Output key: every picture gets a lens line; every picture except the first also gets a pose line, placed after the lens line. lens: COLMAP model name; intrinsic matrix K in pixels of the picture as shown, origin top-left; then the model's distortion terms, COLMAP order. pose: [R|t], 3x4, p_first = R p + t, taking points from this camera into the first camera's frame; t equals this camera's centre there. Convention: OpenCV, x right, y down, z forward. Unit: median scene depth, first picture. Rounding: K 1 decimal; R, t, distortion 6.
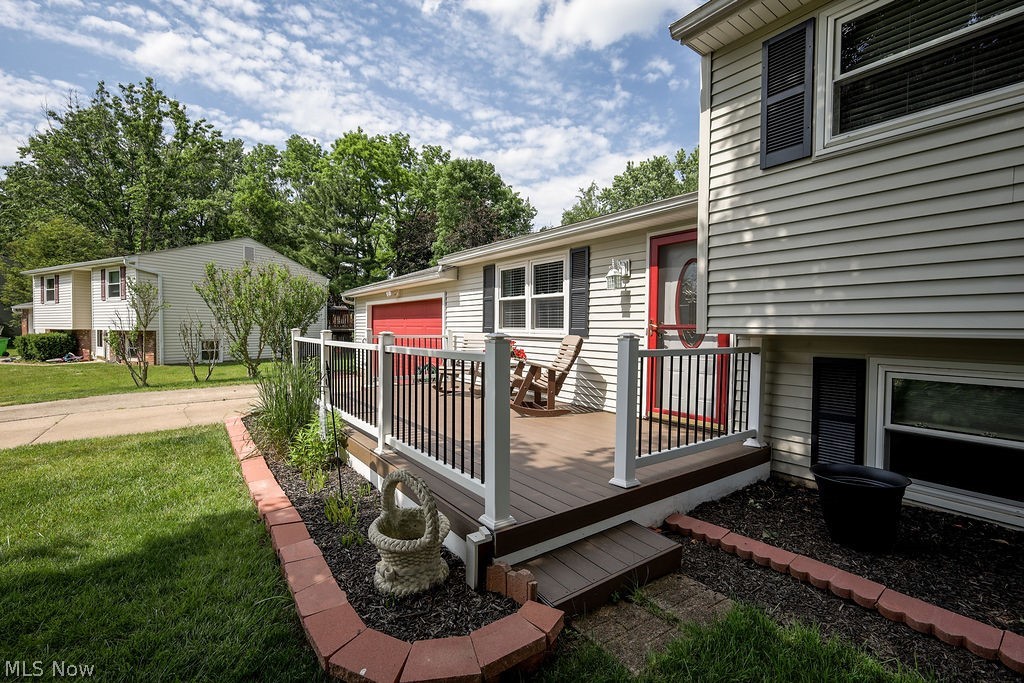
lens RADIAL K [[456.4, 0, 512.0], [0, 456.4, 341.5], [0, 0, 1]] dist [0.000271, 0.000043]
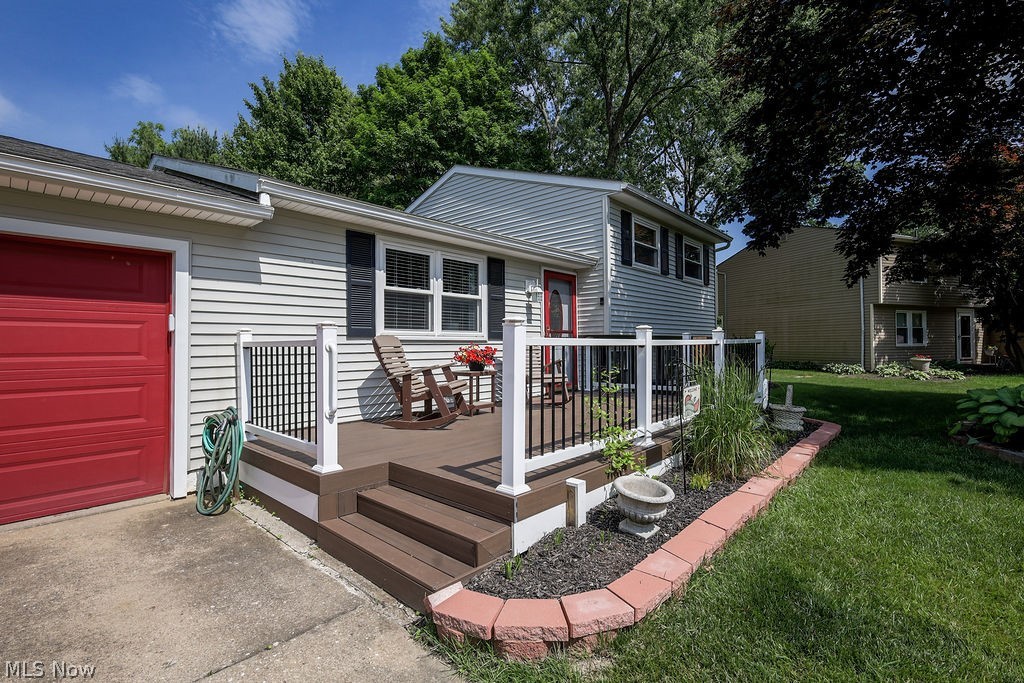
lens RADIAL K [[456.4, 0, 512.0], [0, 456.4, 341.5], [0, 0, 1]] dist [0.000271, 0.000043]
pose [[-0.201669, -0.003755, 0.979447, -0.816296], [0.031844, 0.999439, 0.010388, -0.012239], [-0.978936, 0.033285, -0.201436, 1.028166]]
